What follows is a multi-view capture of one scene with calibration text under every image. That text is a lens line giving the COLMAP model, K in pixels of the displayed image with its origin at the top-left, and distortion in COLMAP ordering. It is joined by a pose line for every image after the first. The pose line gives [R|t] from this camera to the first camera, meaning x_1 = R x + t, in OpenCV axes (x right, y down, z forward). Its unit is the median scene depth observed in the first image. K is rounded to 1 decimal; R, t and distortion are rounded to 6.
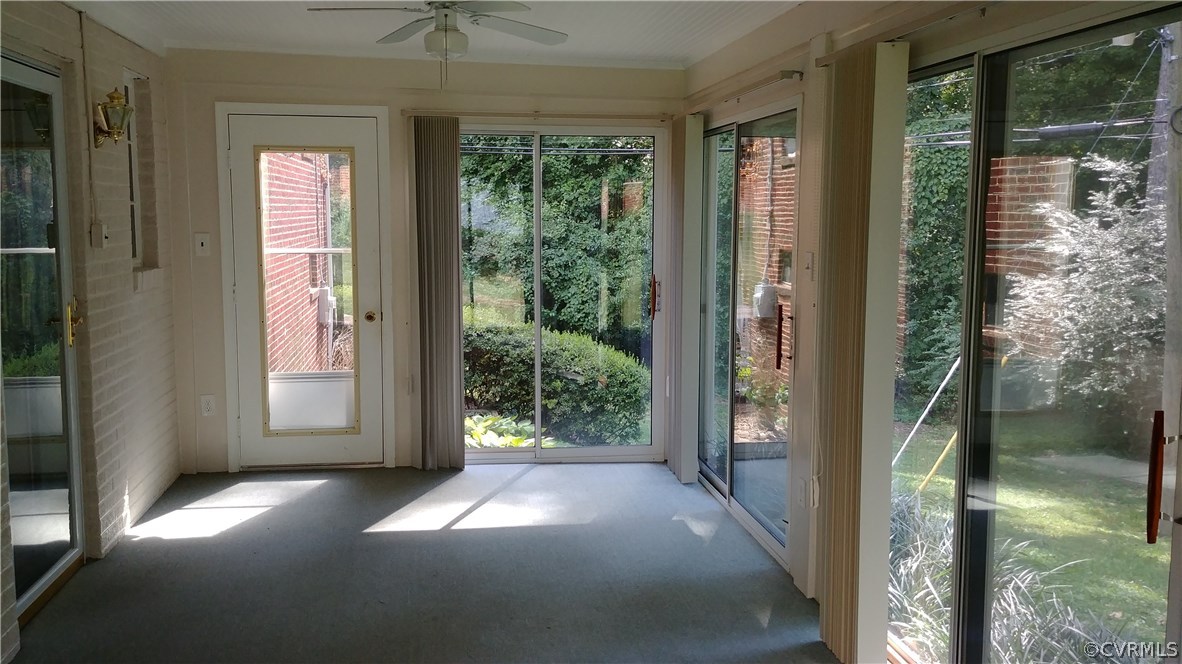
lens RADIAL K [[1035.6, 0, 590.5], [0, 1035.6, 322.7], [0, 0, 1]] dist [0.111847, -0.185006]
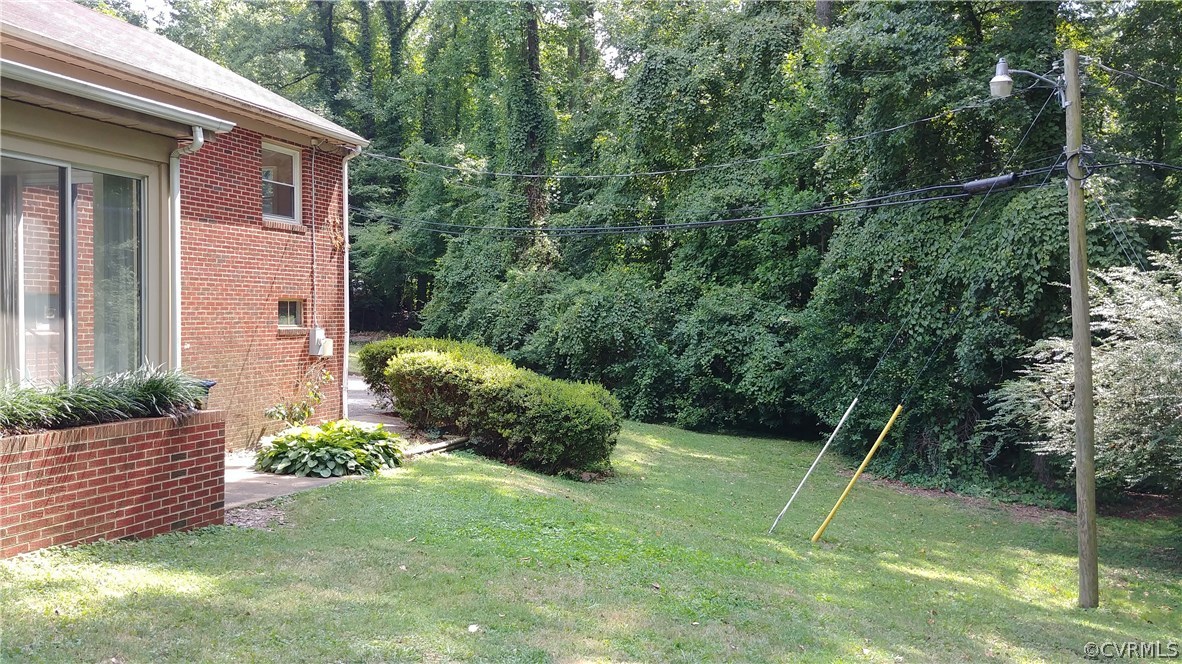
lens RADIAL K [[1035.6, 0, 590.5], [0, 1035.6, 322.7], [0, 0, 1]] dist [0.111847, -0.185006]
pose [[0.906107, 0.002117, -0.423043, 0.285587], [-0.044425, 0.994935, -0.090173, 0.028874], [0.420709, 0.100500, 0.901612, -0.020348]]
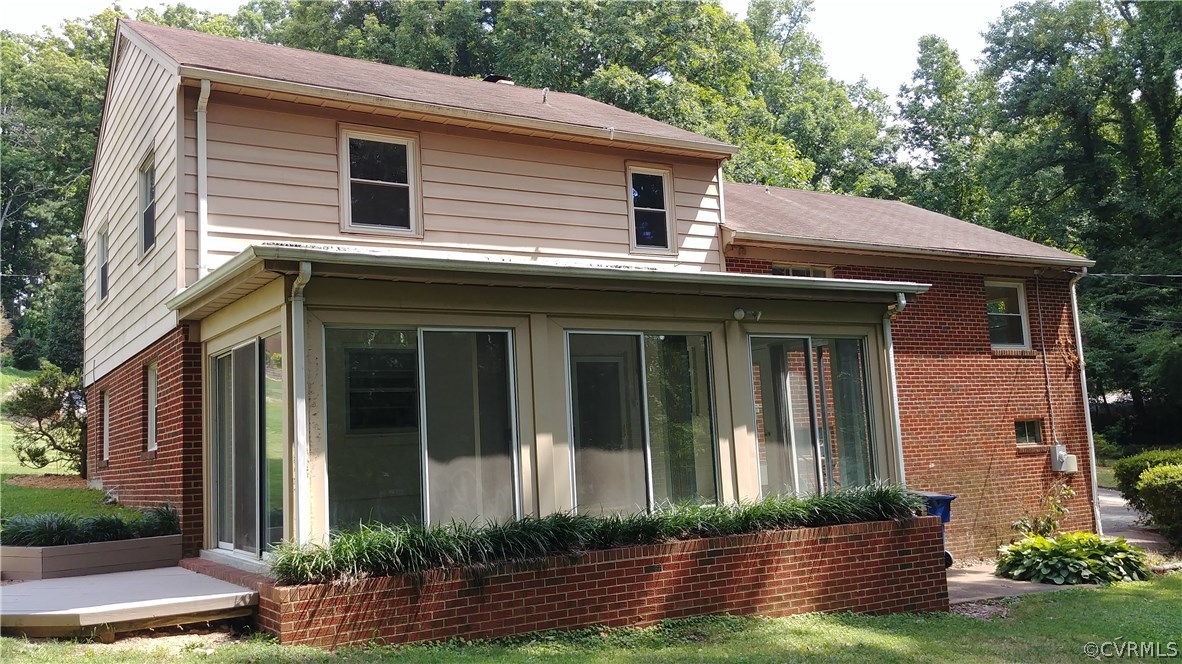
lens RADIAL K [[1035.6, 0, 590.5], [0, 1035.6, 322.7], [0, 0, 1]] dist [0.111847, -0.185006]
pose [[0.394773, -0.137593, -0.908417, 0.370010], [-0.046046, 0.984518, -0.169130, 0.032766], [0.917624, 0.108597, 0.382326, -0.057756]]
